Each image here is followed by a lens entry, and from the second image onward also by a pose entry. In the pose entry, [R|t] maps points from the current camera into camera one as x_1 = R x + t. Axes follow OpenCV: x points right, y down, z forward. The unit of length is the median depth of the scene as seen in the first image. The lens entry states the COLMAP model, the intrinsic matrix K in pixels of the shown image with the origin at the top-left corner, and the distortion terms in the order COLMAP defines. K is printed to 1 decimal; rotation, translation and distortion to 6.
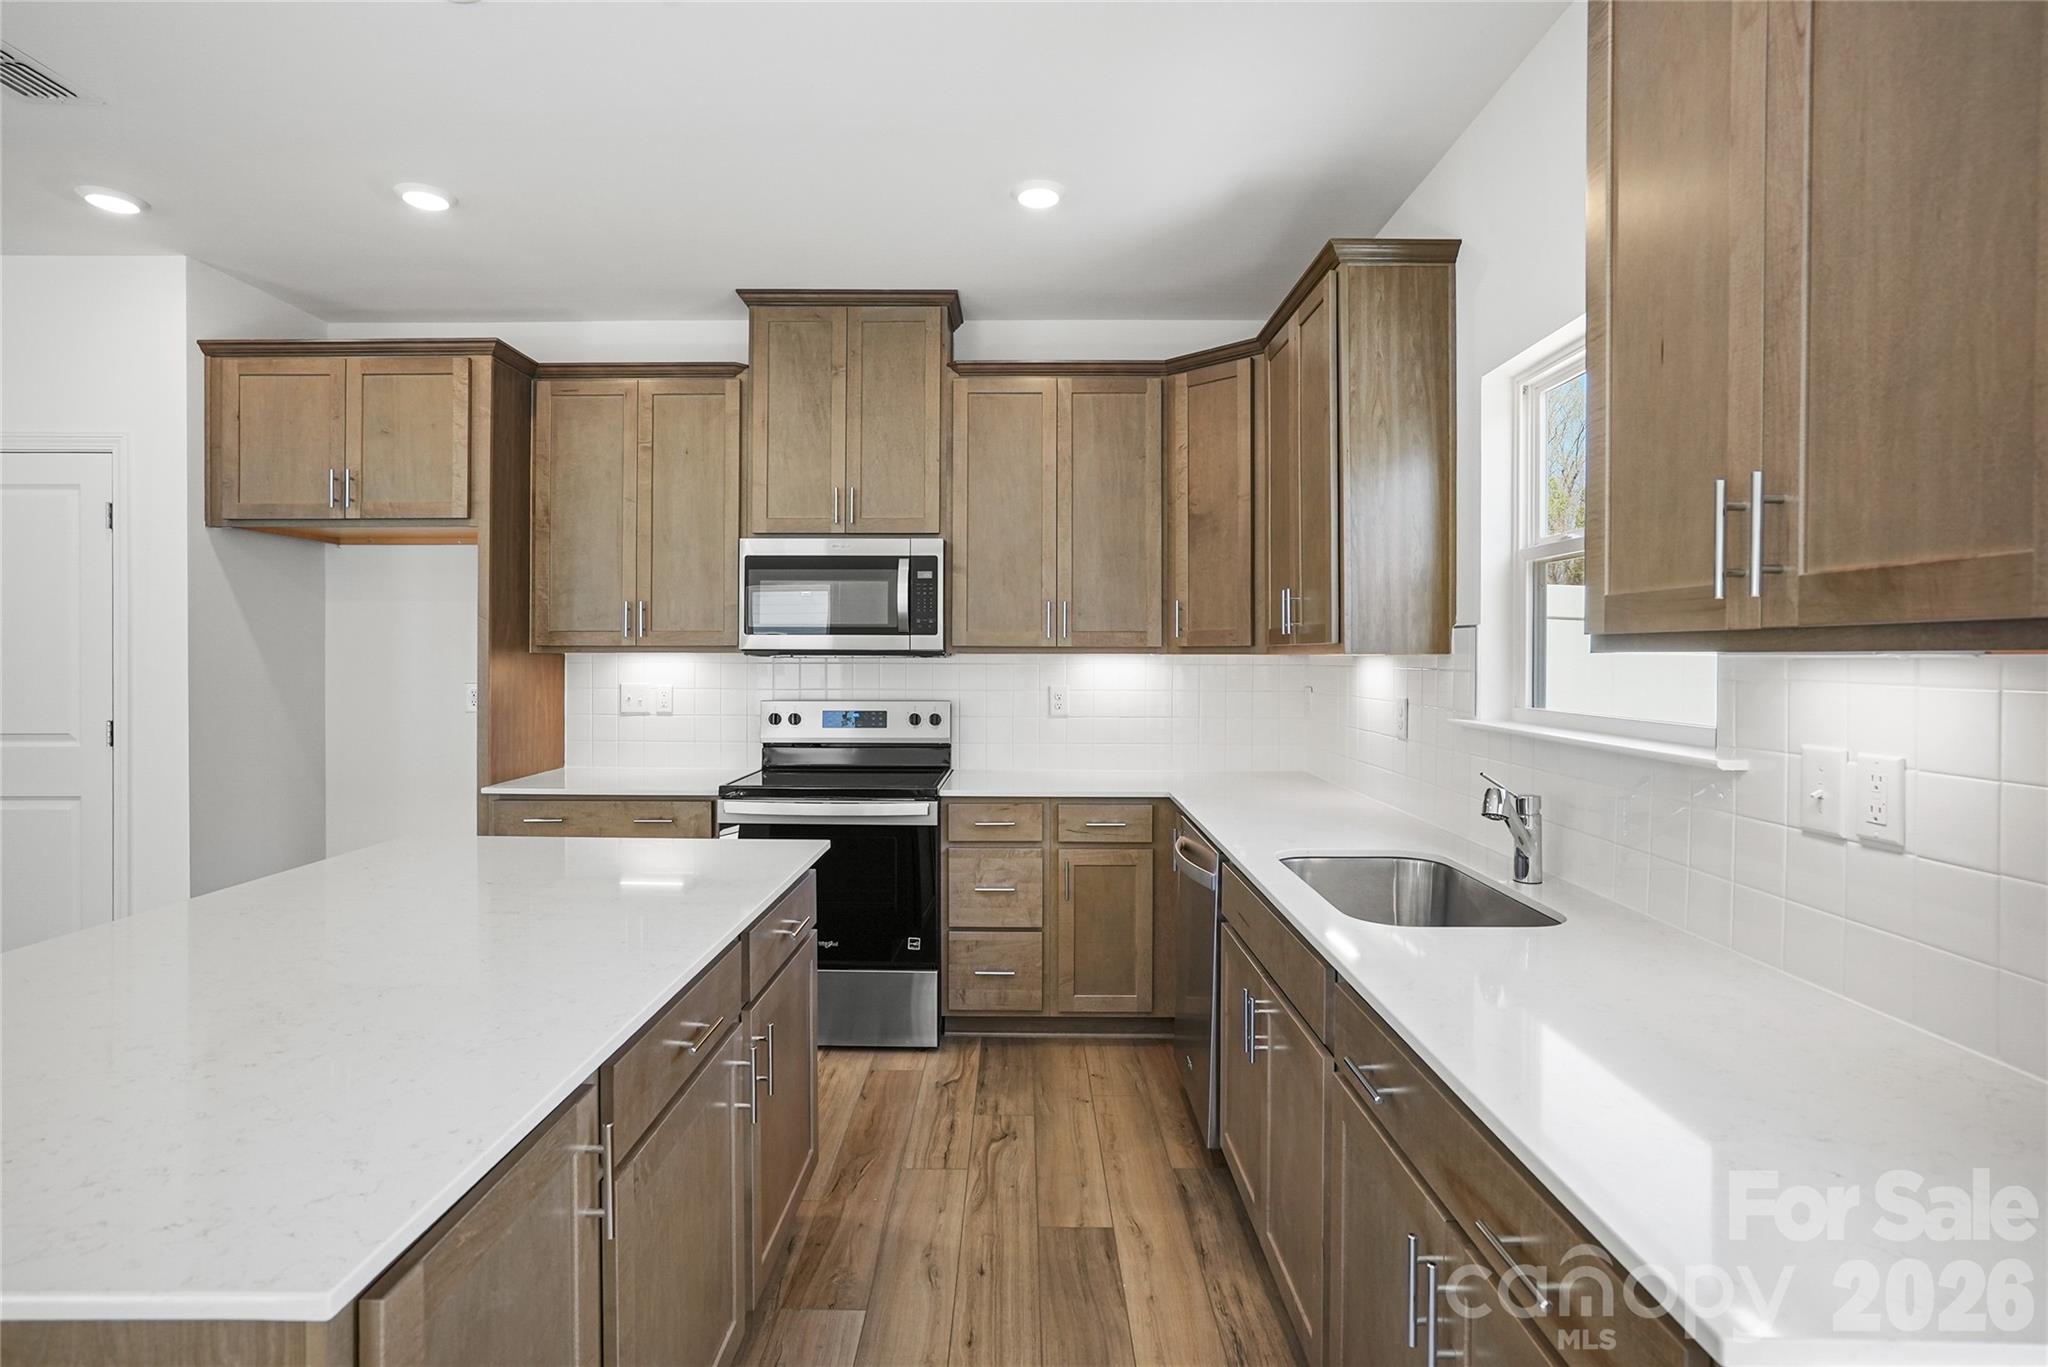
lens RADIAL K [[1004.7, 0, 1018.4], [0, 1004.7, 649.4], [0, 0, 1]] dist [-0.051826, 0.031541]
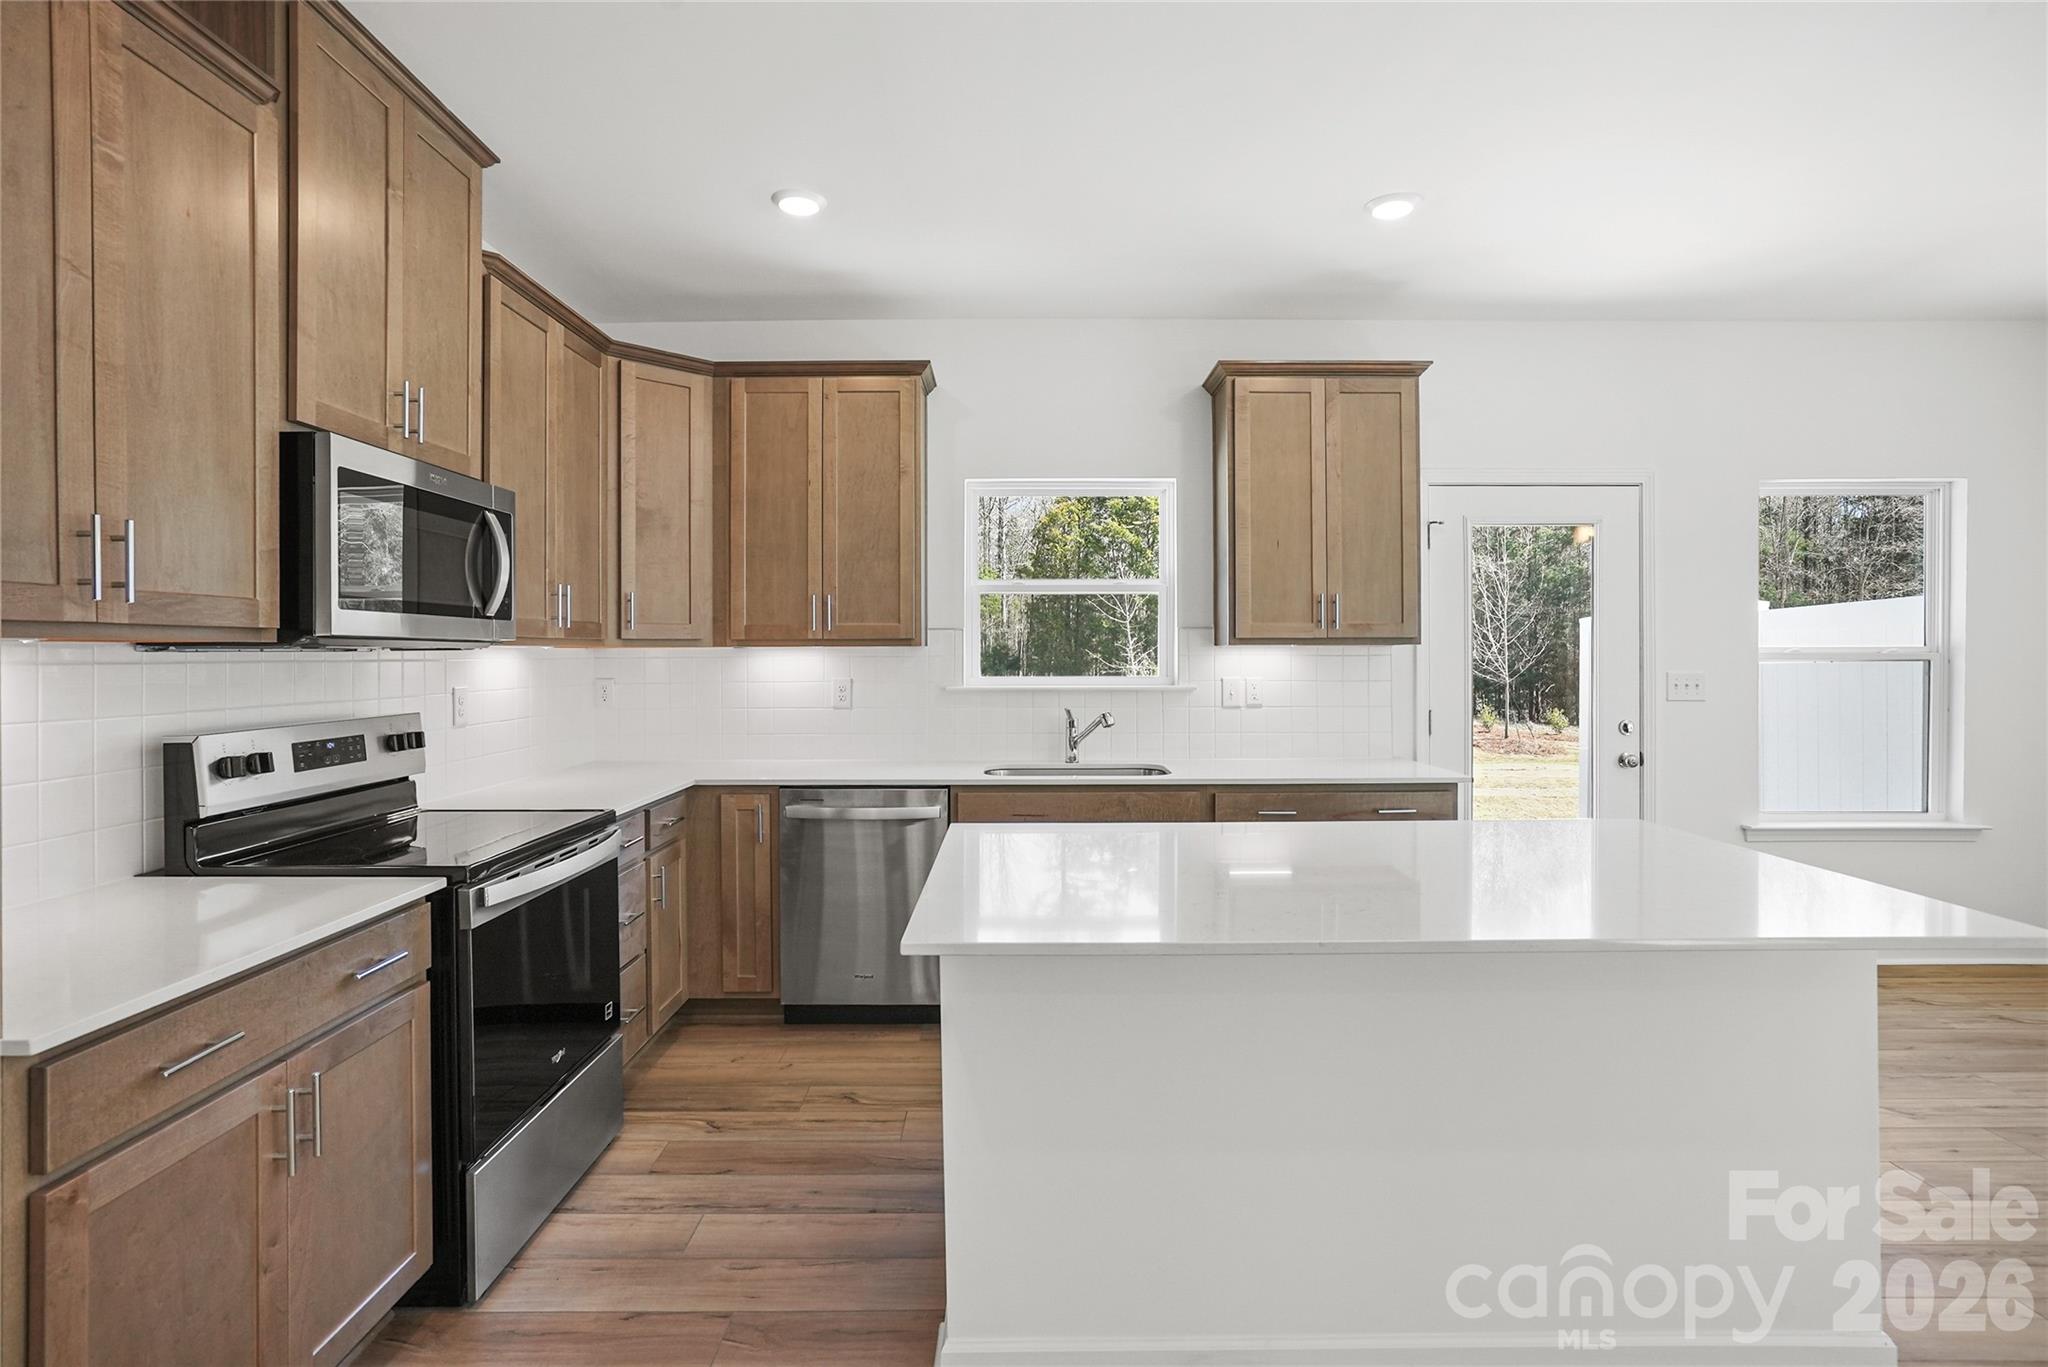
lens RADIAL K [[1004.7, 0, 1018.4], [0, 1004.7, 649.4], [0, 0, 1]] dist [-0.051826, 0.031541]
pose [[-0.007569, 0.000328, 0.999971, -0.873002], [-0.001706, 0.999998, -0.000341, 0.007392], [-0.999970, -0.001709, -0.007569, 0.667092]]
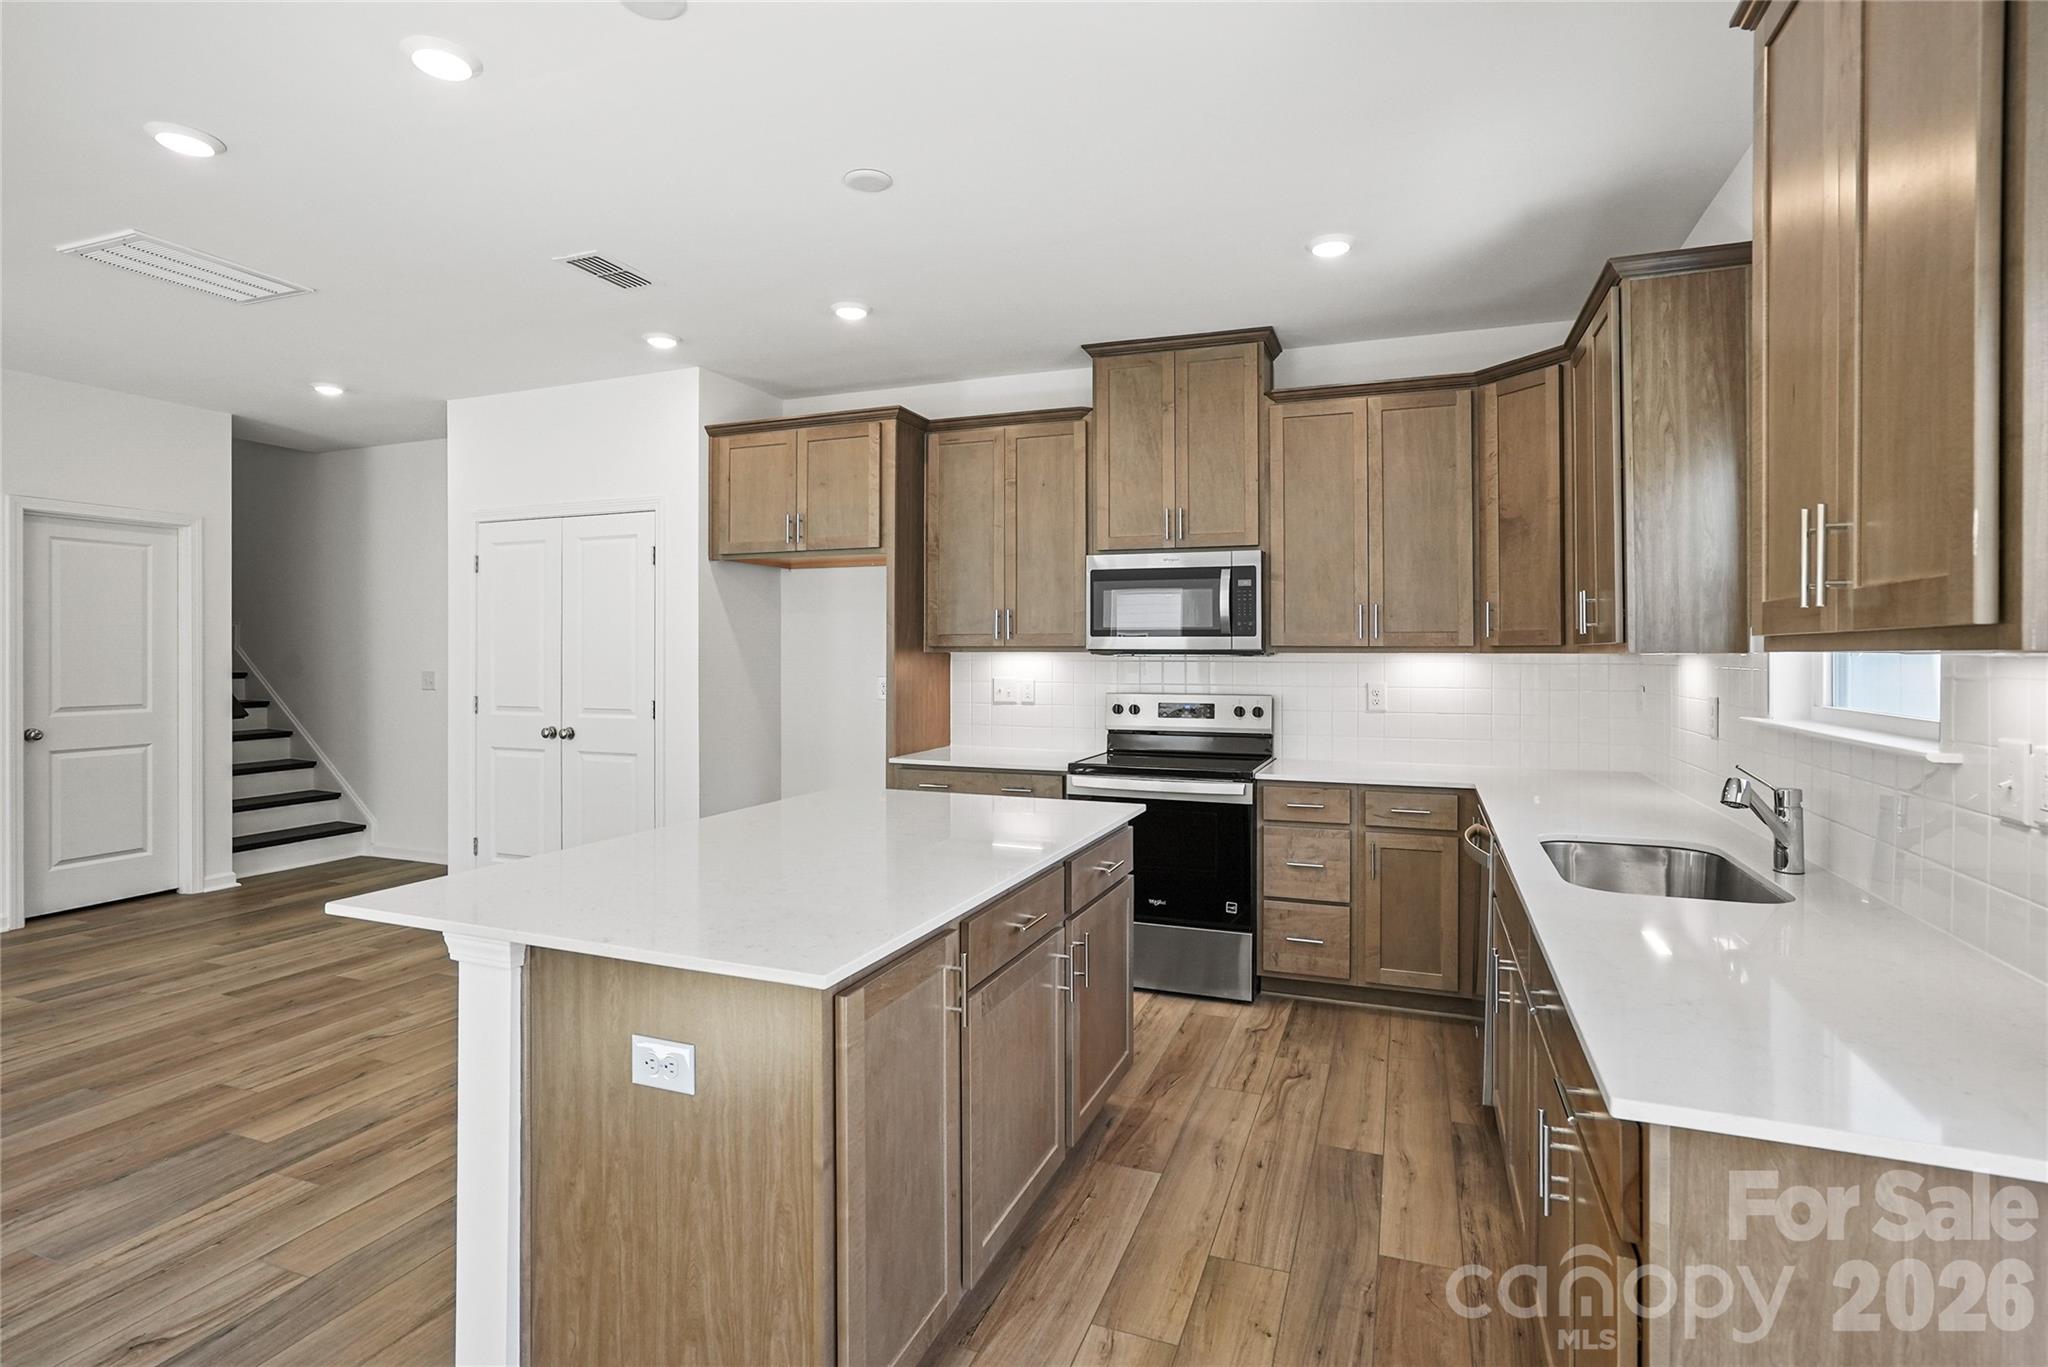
lens RADIAL K [[1011.4, 0, 1024.1], [0, 1011.4, 637.5], [0, 0, 1]] dist [-0.053252, 0.031792]
pose [[0.935427, -0.005690, -0.353473, 0.079438], [0.001963, 0.999939, -0.010900, -0.001050], [0.353514, 0.009502, 0.935381, -0.153032]]
